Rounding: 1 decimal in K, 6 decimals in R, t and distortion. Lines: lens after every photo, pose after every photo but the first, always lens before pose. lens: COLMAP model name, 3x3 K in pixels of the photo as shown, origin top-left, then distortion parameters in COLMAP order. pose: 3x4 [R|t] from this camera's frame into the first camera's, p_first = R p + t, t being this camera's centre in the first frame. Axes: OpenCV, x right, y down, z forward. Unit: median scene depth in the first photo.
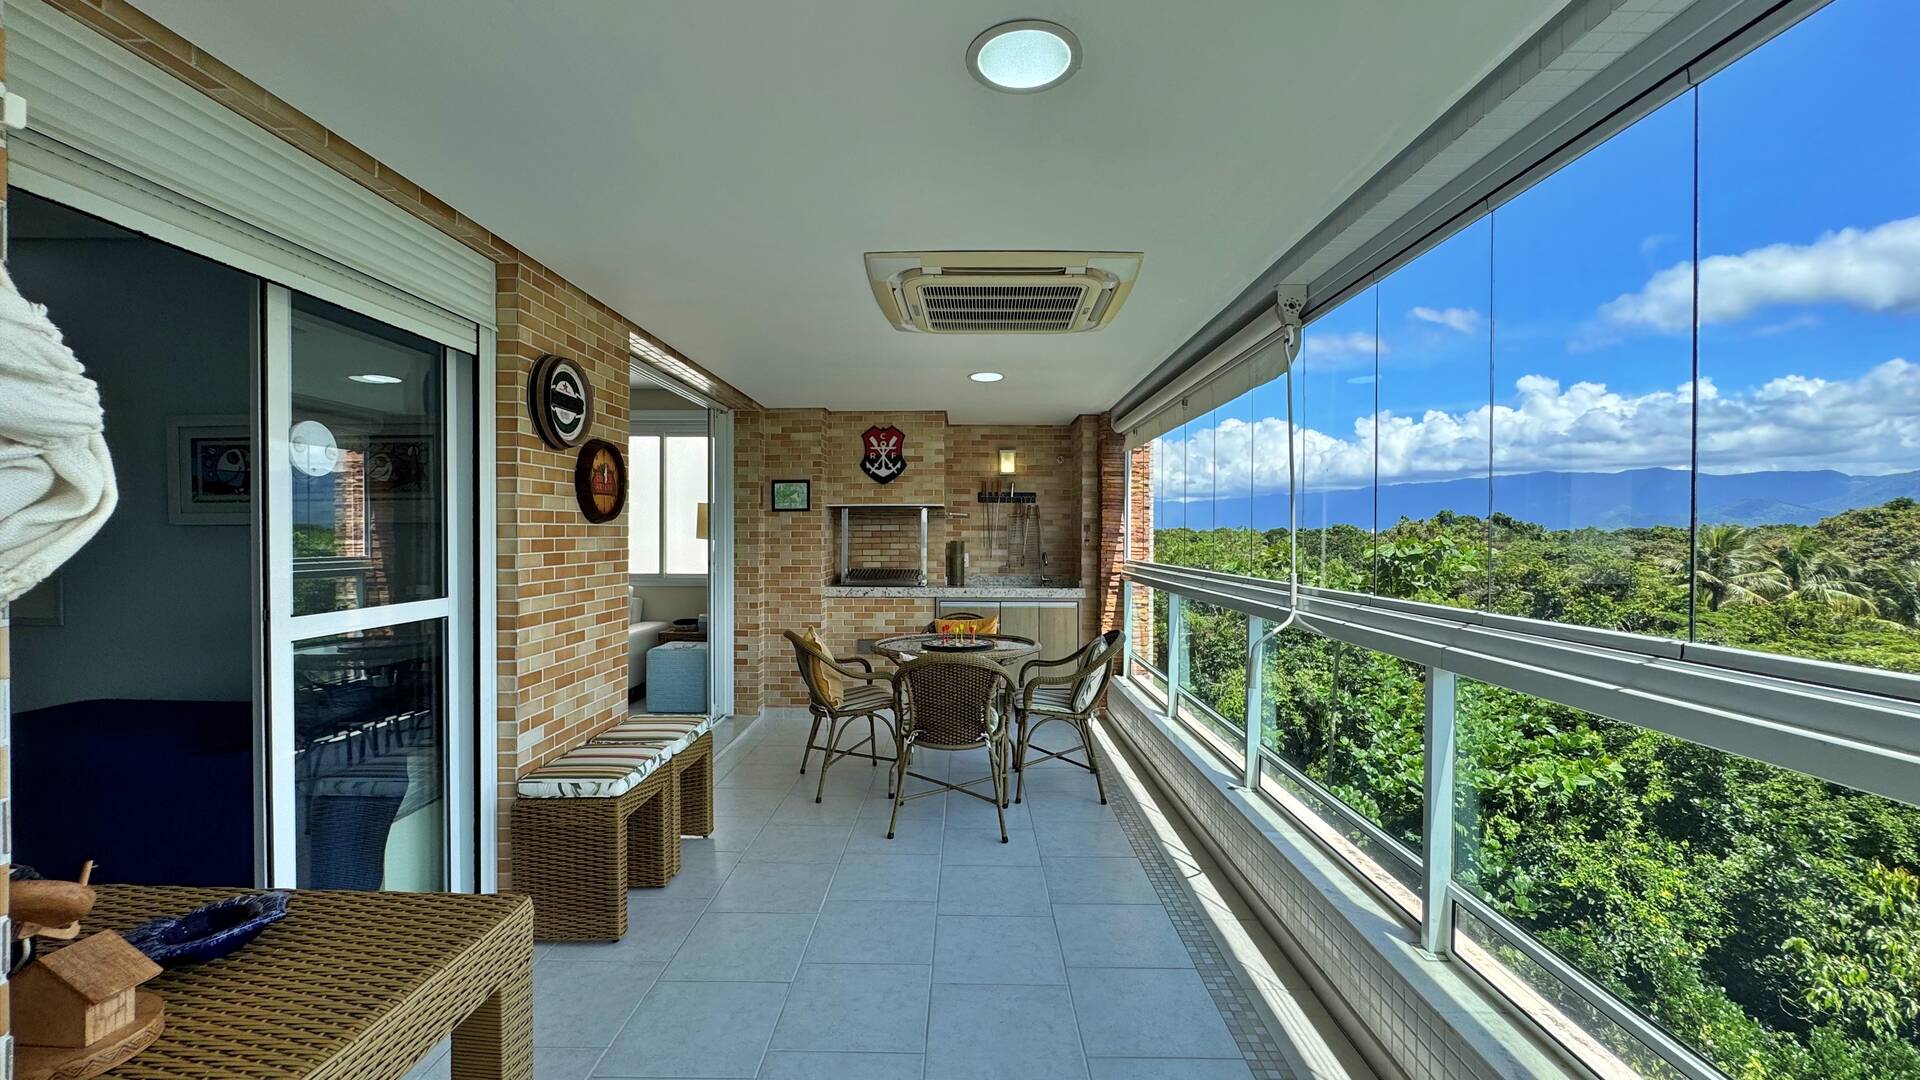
lens RADIAL K [[764.4, 0, 962.9], [0, 764.4, 540.0], [0, 0, 1]] dist [-0.003886, 0.000980]
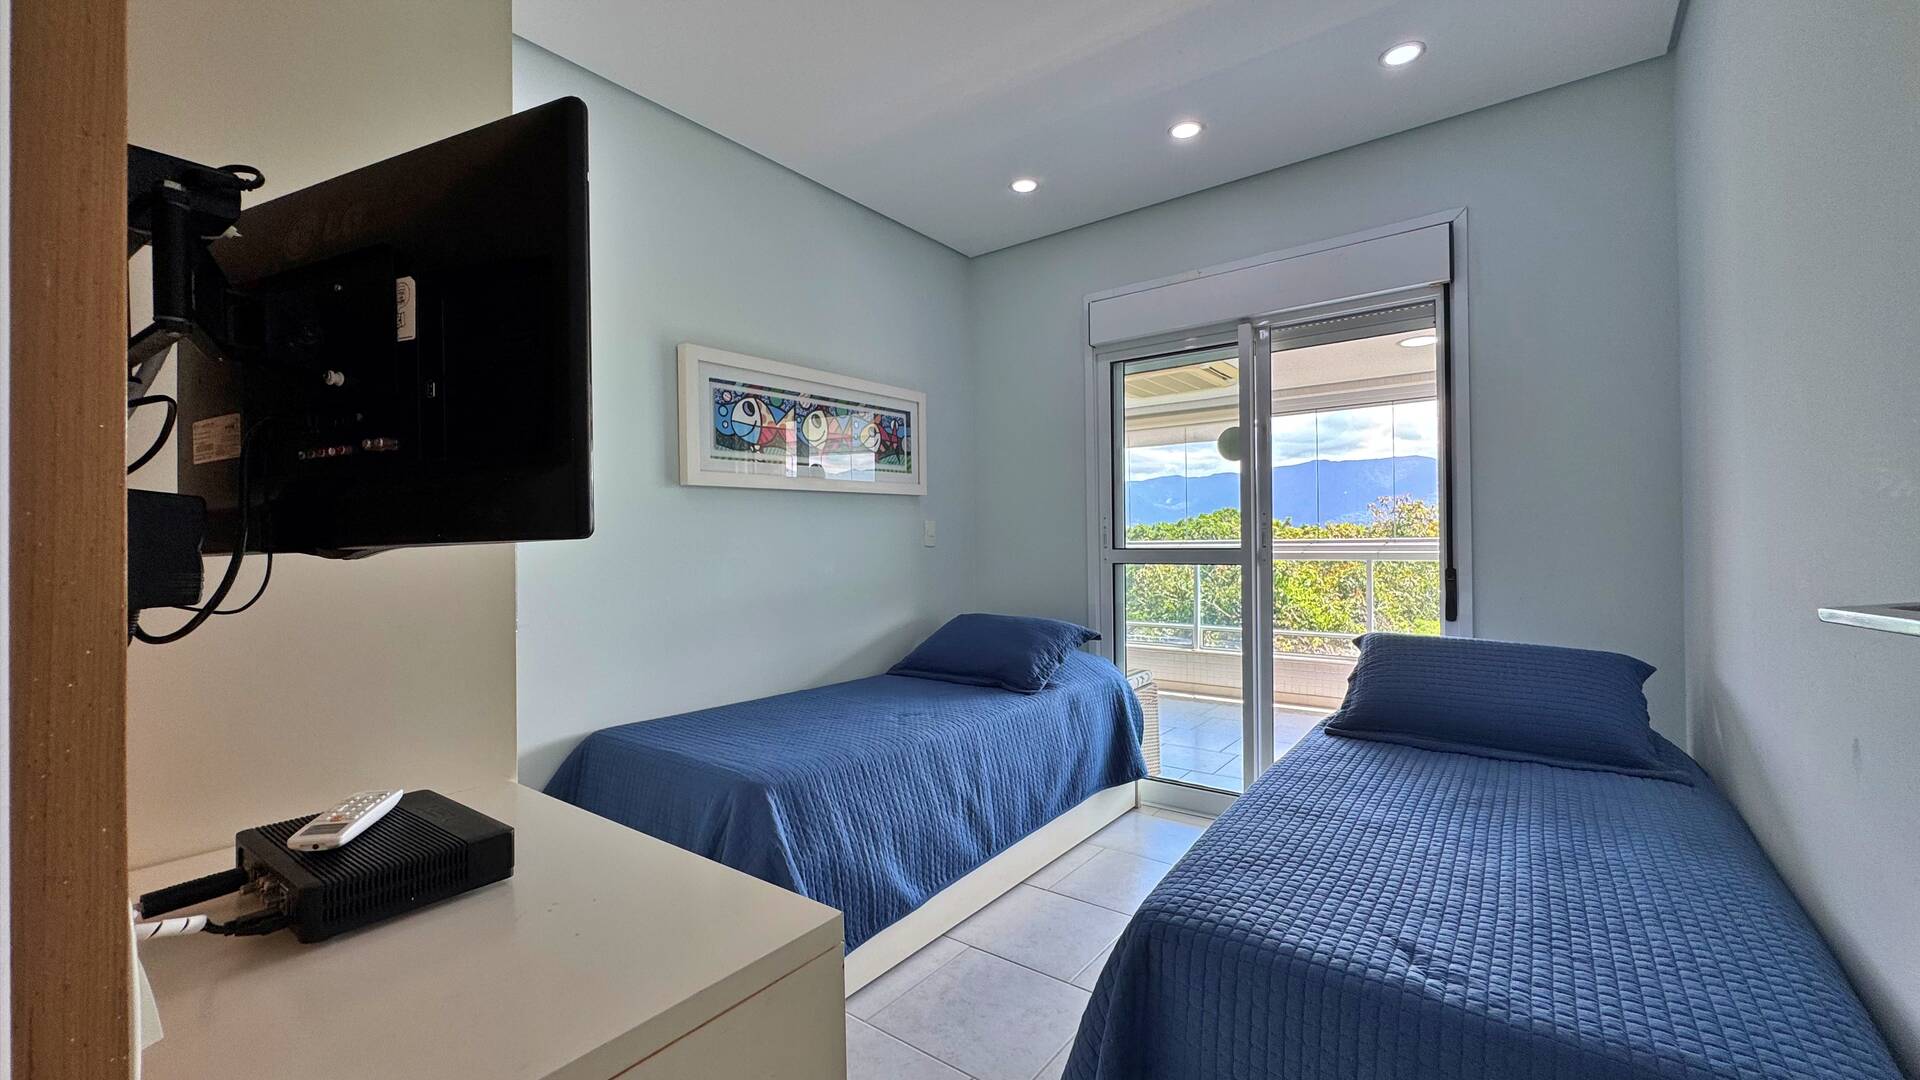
lens RADIAL K [[764.4, 0, 962.7], [0, 764.4, 545.5], [0, 0, 1]] dist [-0.003886, 0.000980]
pose [[0.596400, -0.011430, 0.802606, -1.496313], [0.020782, 0.999783, -0.001205, 0.049977], [-0.802418, 0.017399, 0.596509, 0.308165]]
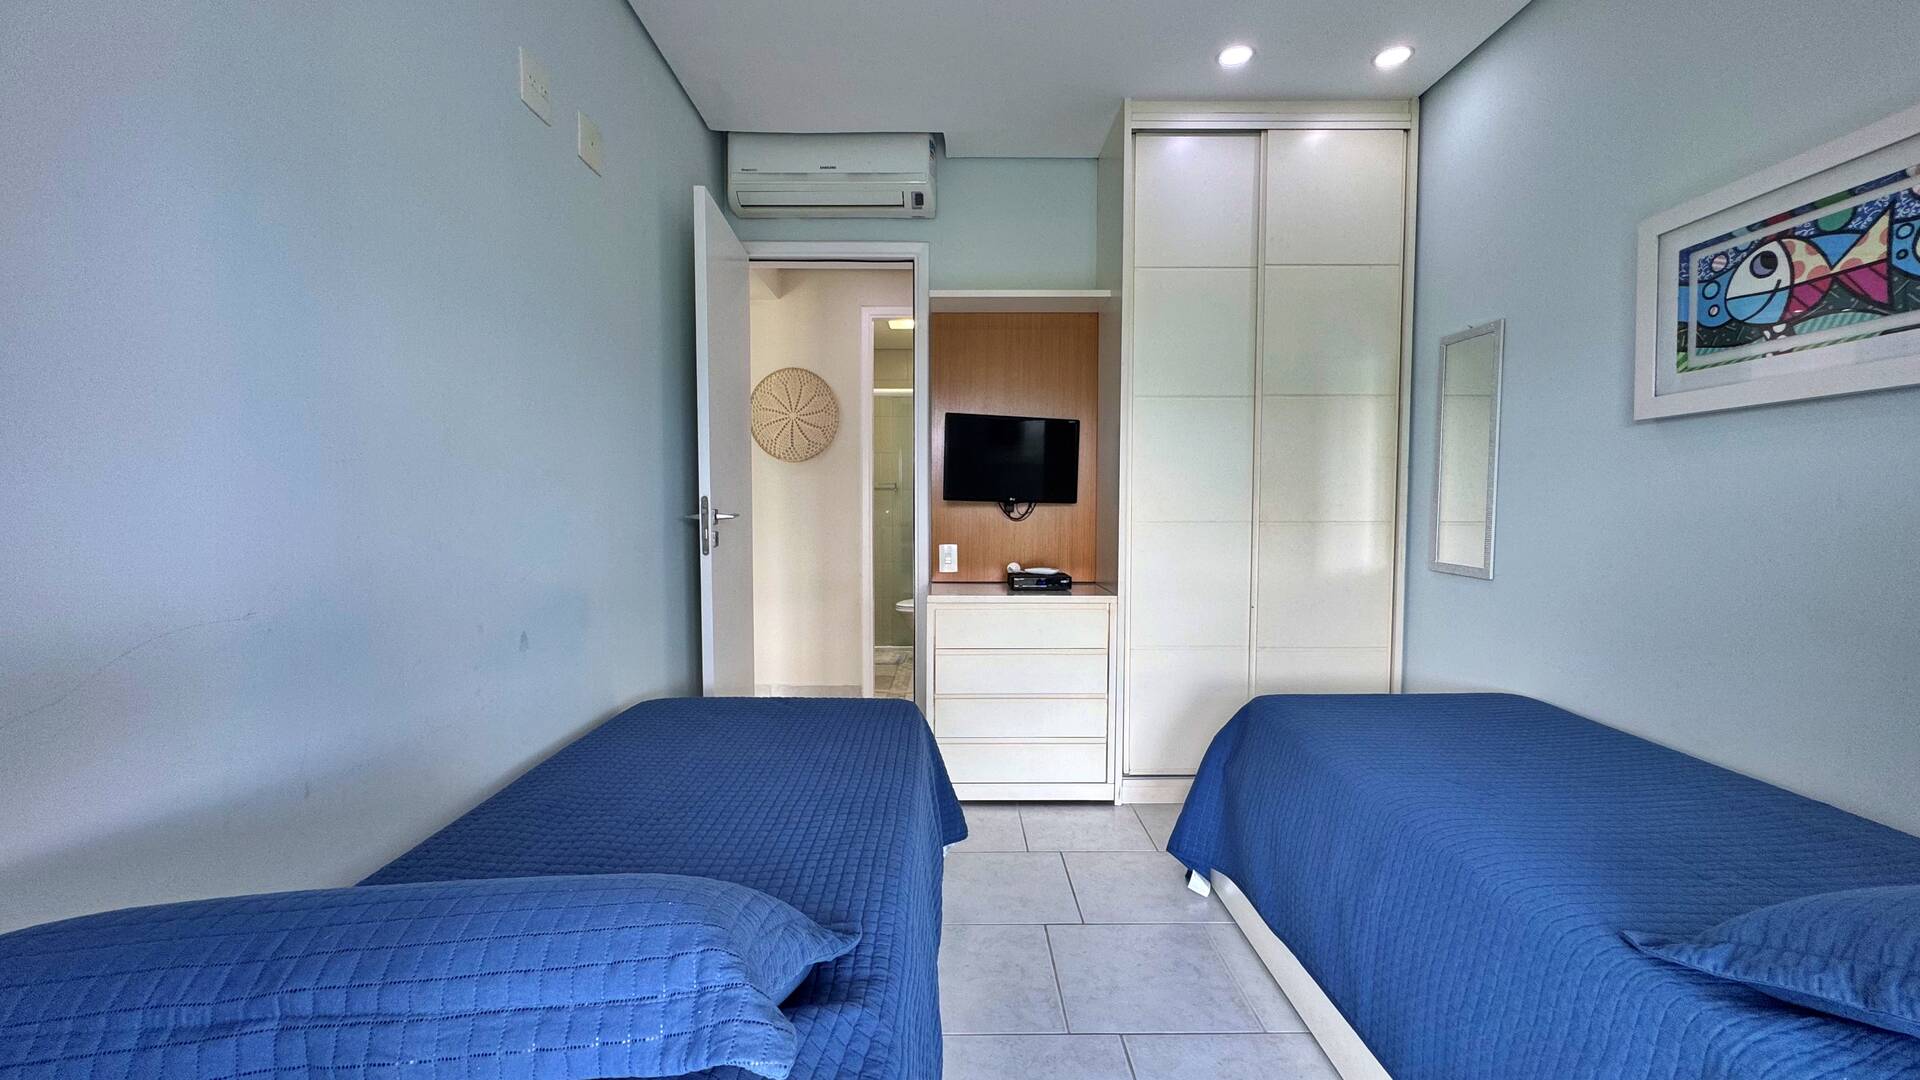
lens RADIAL K [[764.4, 0, 955.7], [0, 764.4, 534.6], [0, 0, 1]] dist [-0.003886, 0.000980]
pose [[0.021357, 0.044601, -0.998777, -0.486264], [-0.004593, 0.998998, 0.044513, 0.041832], [0.999761, 0.003637, 0.021541, 0.486650]]
